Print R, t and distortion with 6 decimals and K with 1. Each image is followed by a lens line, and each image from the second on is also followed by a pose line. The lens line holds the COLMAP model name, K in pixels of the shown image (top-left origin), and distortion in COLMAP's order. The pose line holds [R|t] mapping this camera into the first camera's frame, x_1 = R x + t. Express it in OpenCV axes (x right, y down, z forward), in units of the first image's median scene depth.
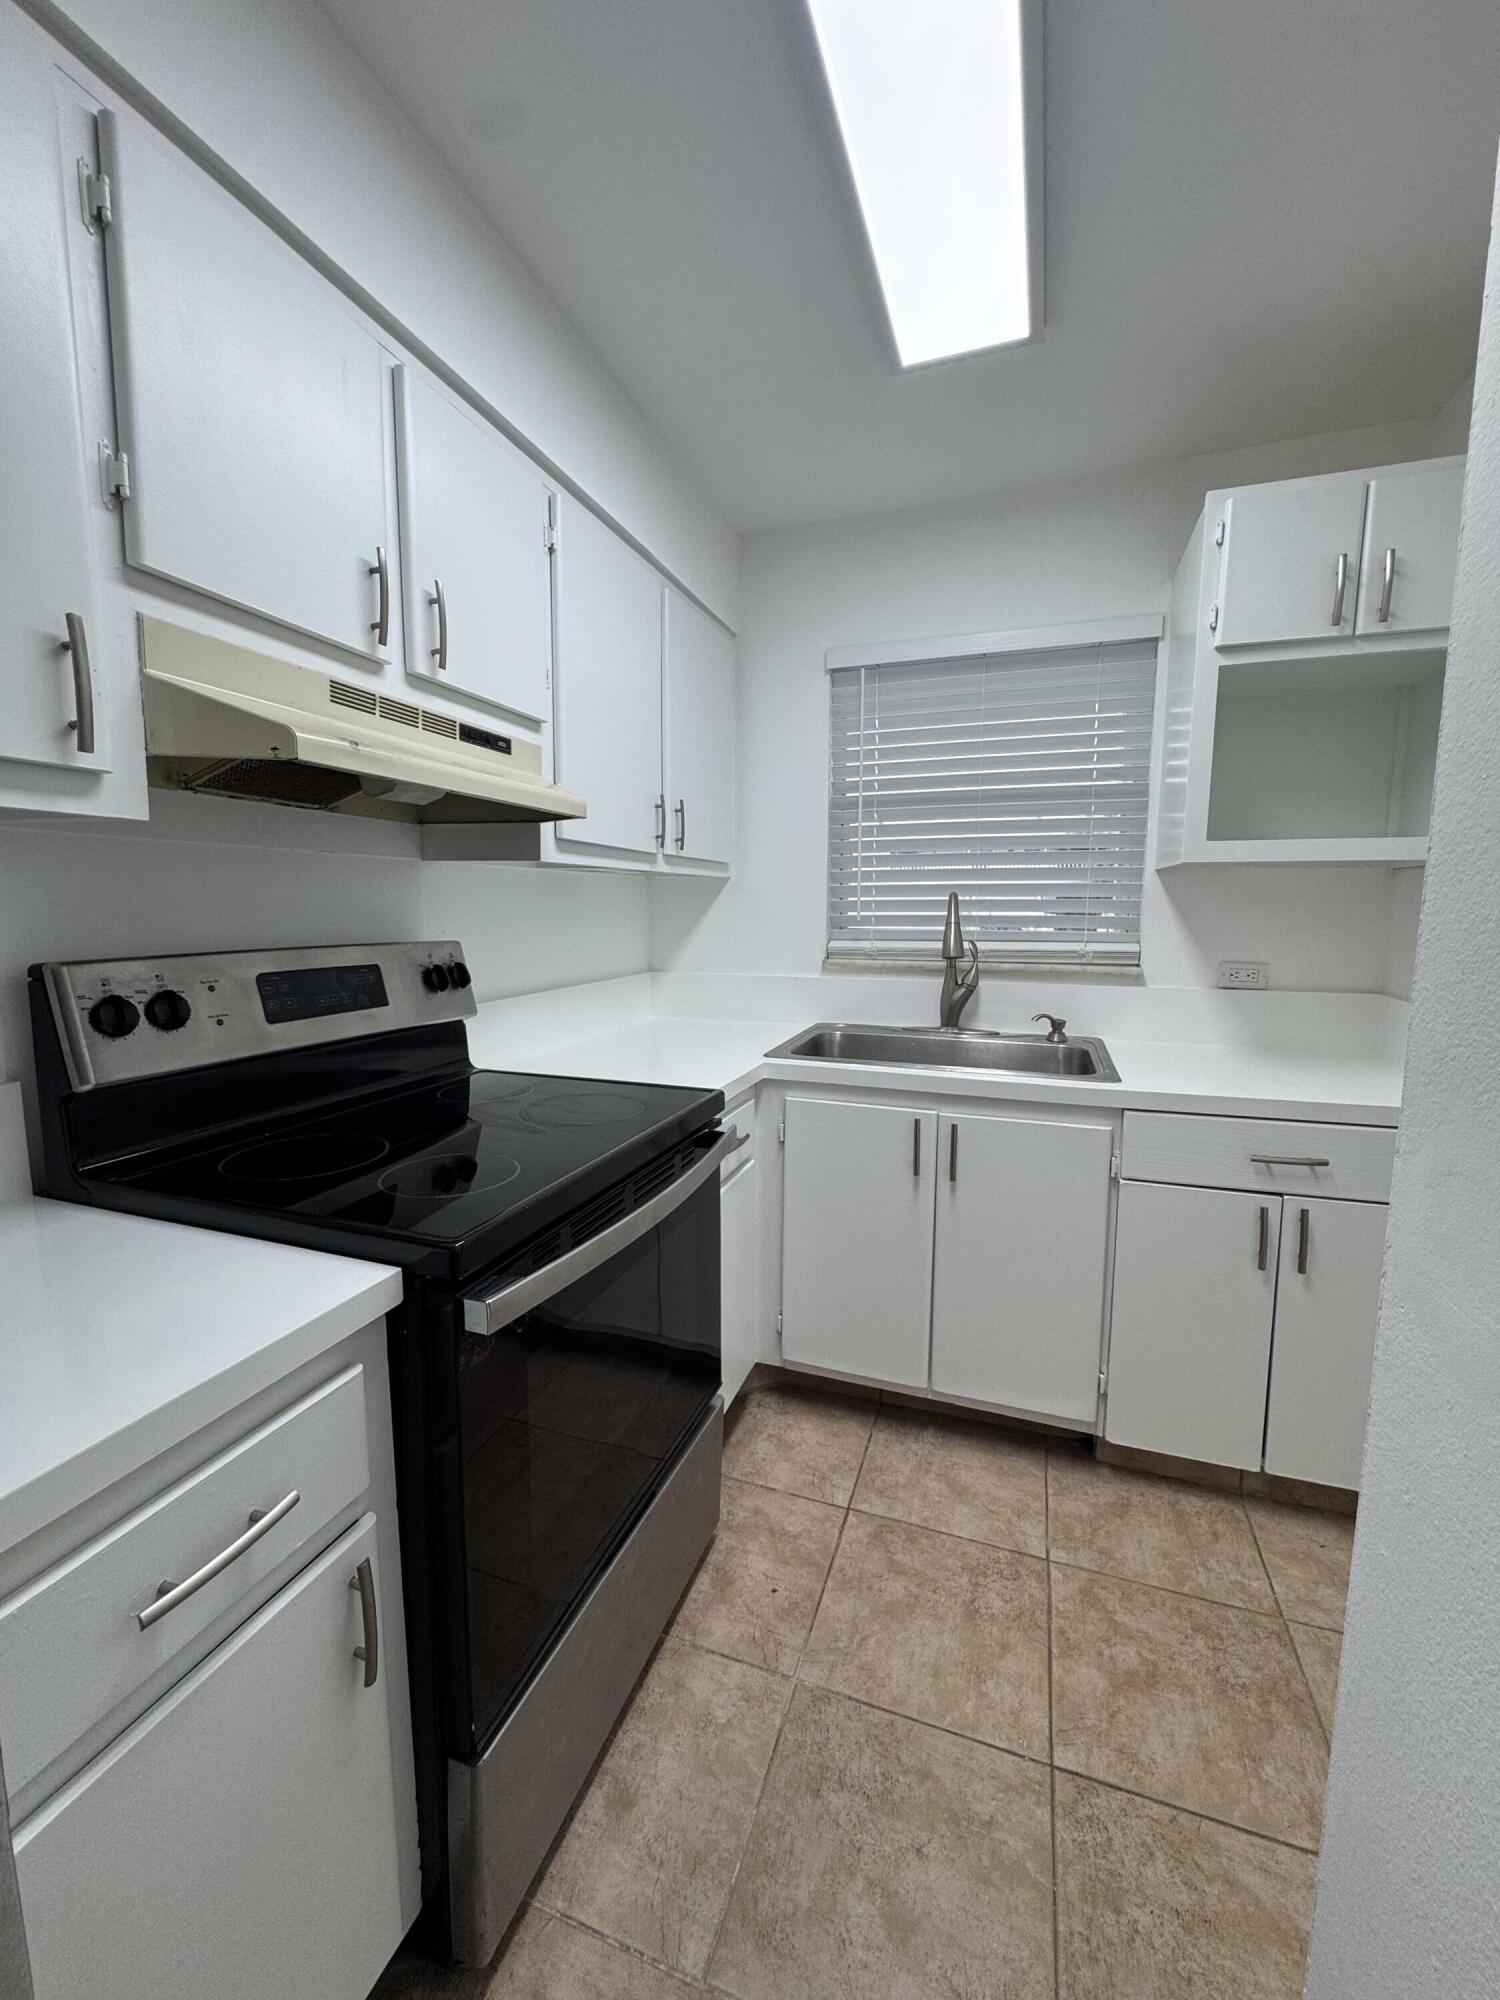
lens RADIAL K [[794.9, 0, 749.7], [0, 794.9, 1000.3], [0, 0, 1]] dist [-0.003370, 0.000671]
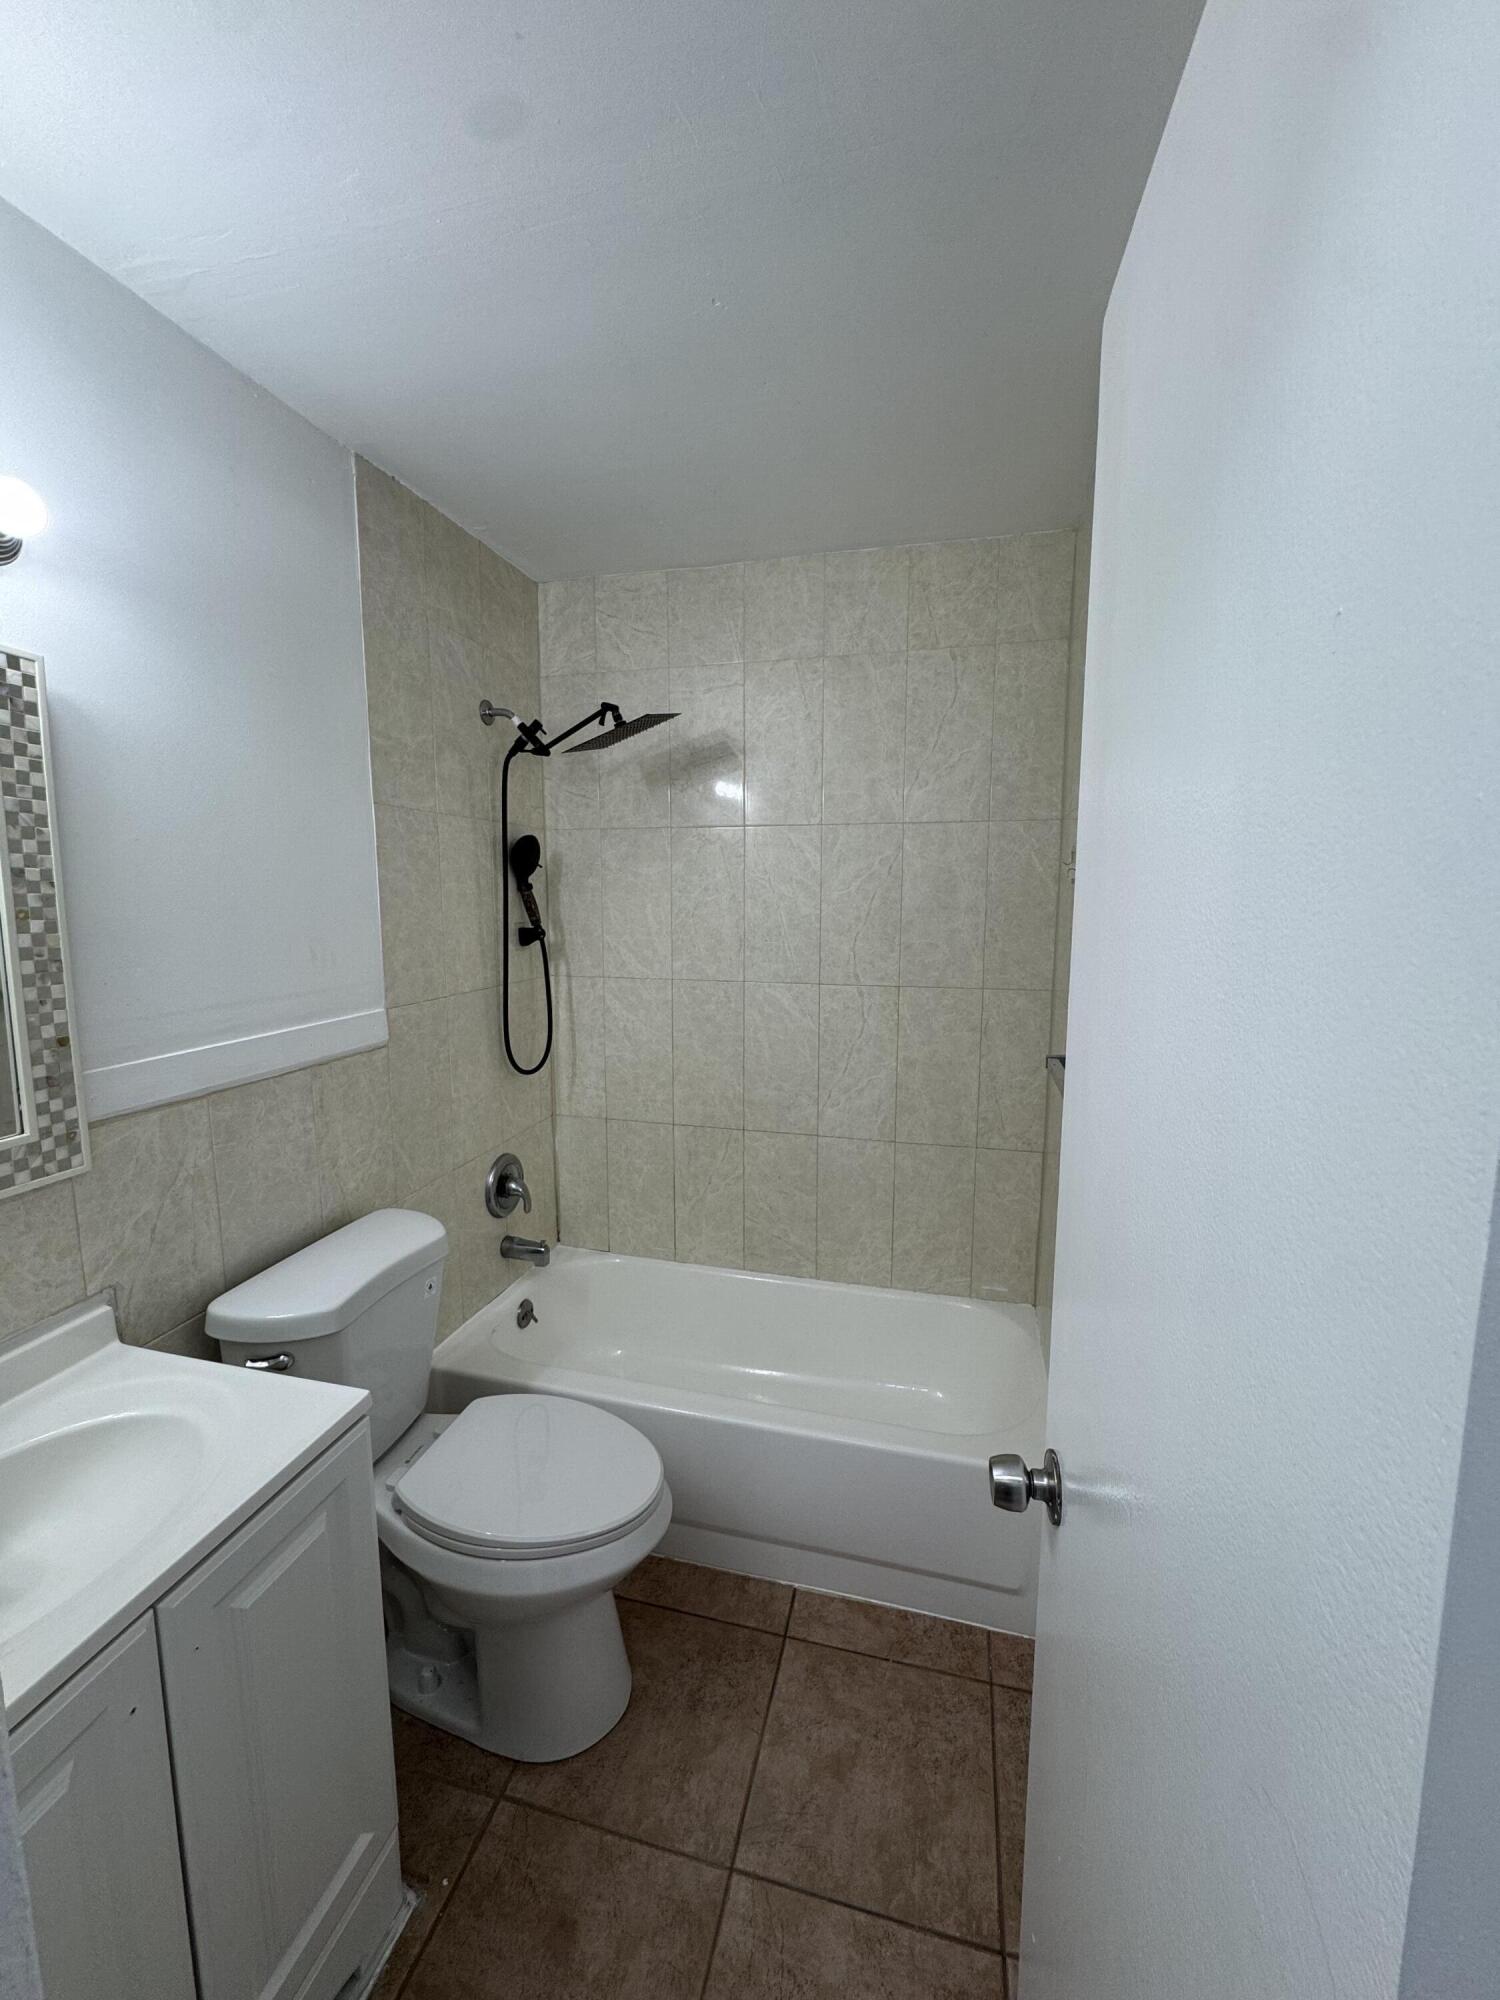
lens RADIAL K [[794.9, 0, 747.5], [0, 794.9, 997.7], [0, 0, 1]] dist [-0.003370, 0.000671]
pose [[0.094354, 0.127274, -0.987370, 0.927684], [-0.119454, 0.986076, 0.115693, -0.208075], [0.988346, 0.107029, 0.108244, 0.749481]]
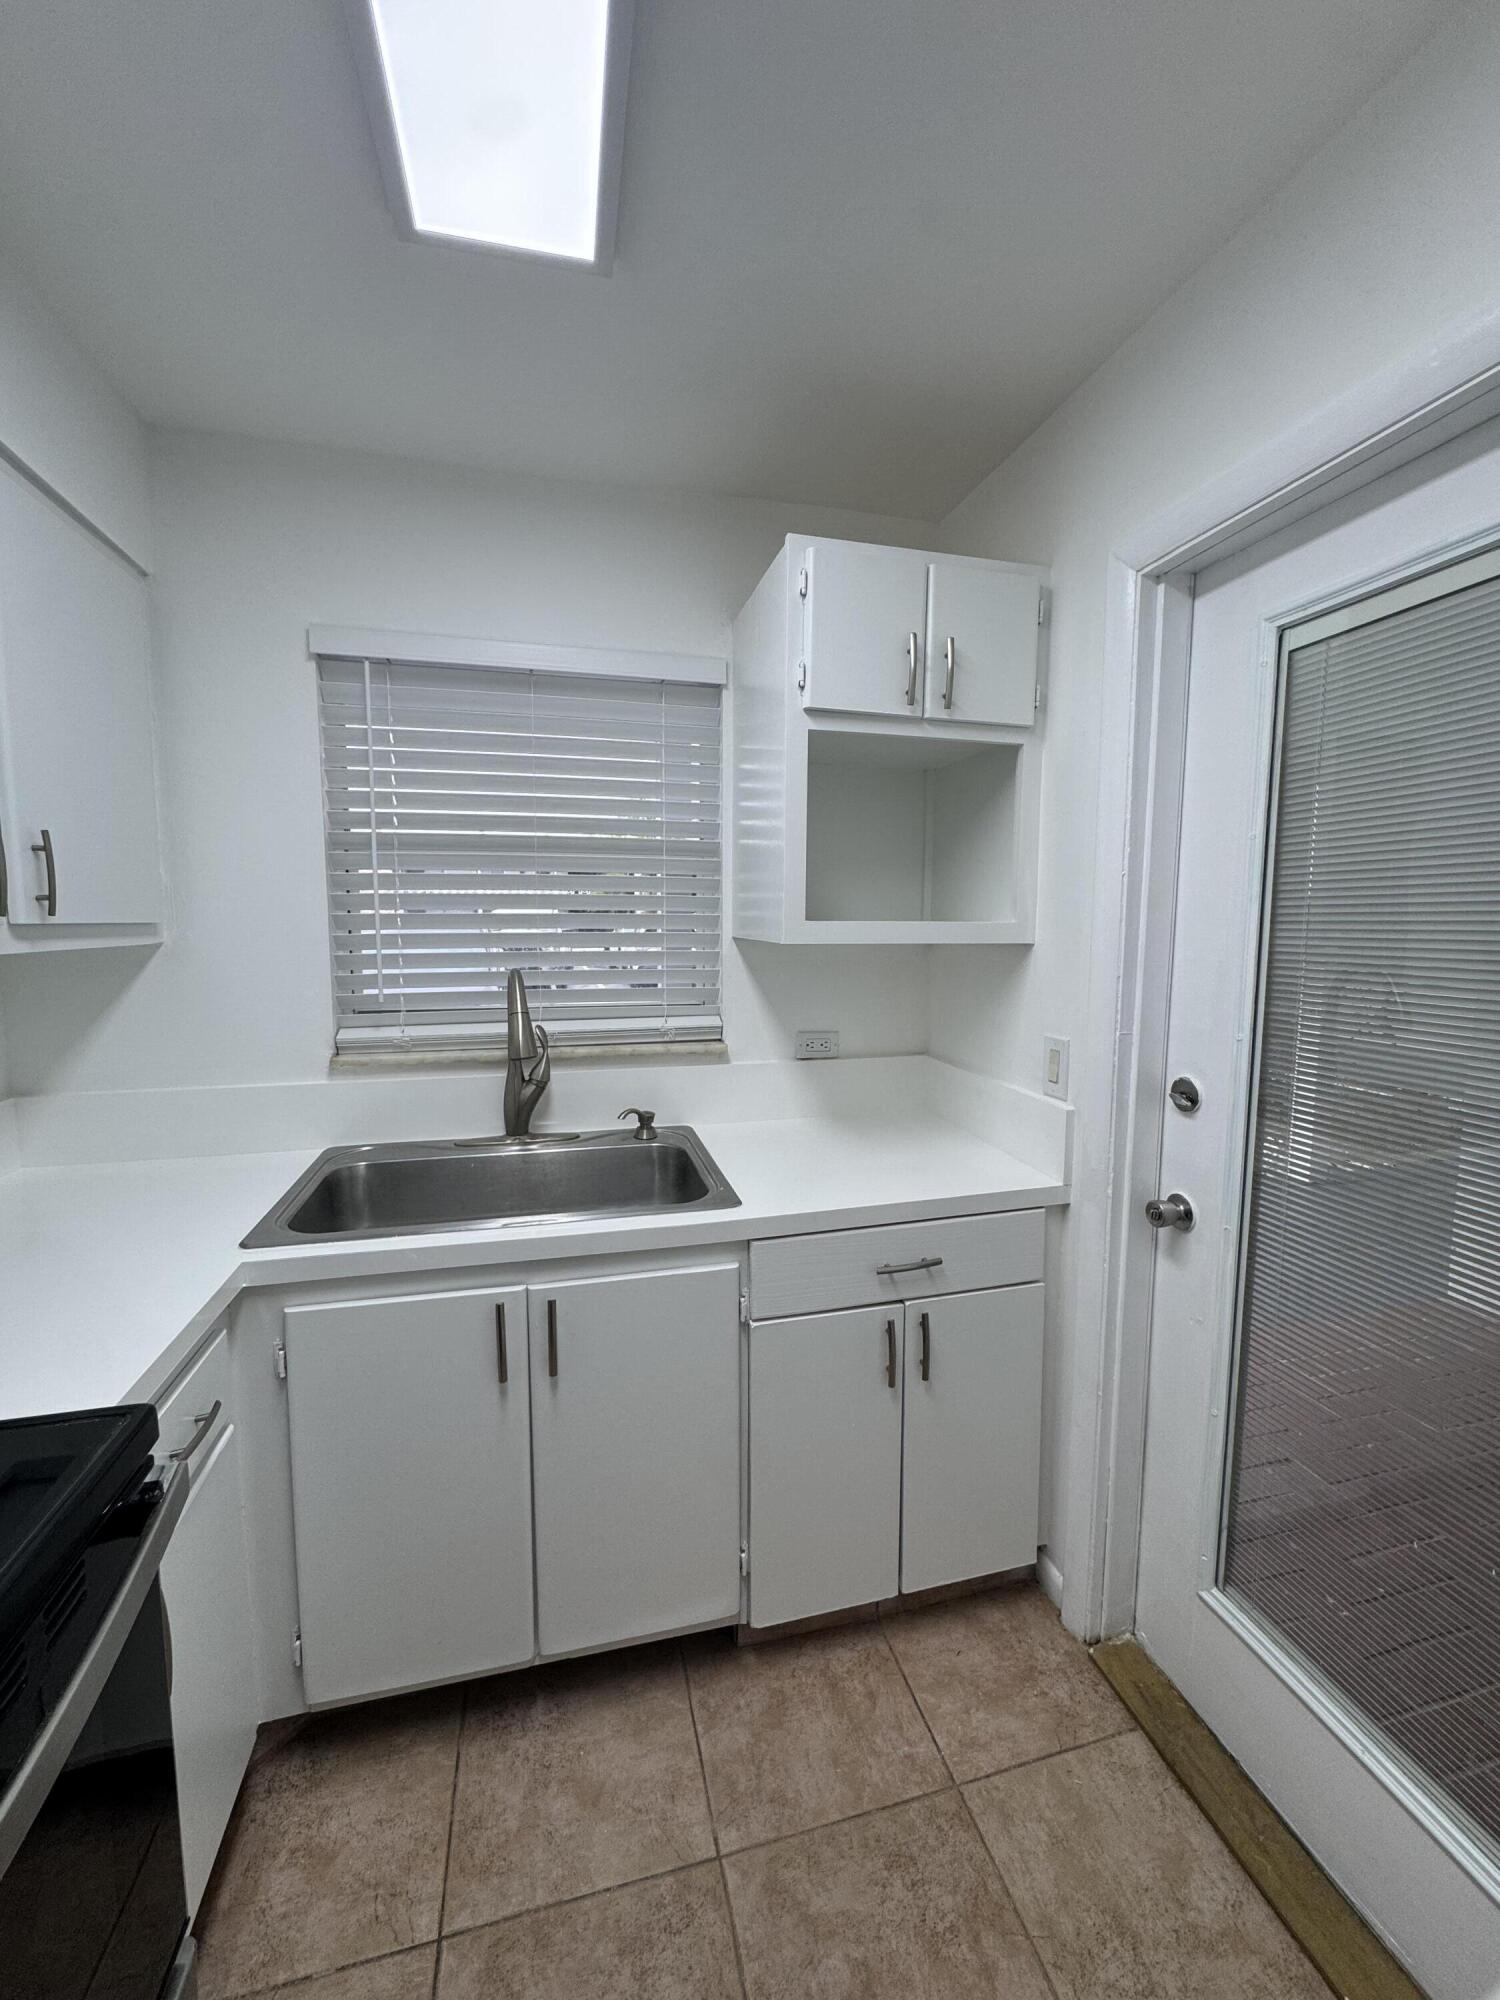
lens RADIAL K [[794.9, 0, 749.0], [0, 794.9, 997.2], [0, 0, 1]] dist [-0.003370, 0.000671]
pose [[0.829510, -0.055391, 0.555739, 0.015592], [0.066014, 0.997818, 0.000918, -0.115447], [-0.554577, 0.035925, 0.831356, 0.278873]]
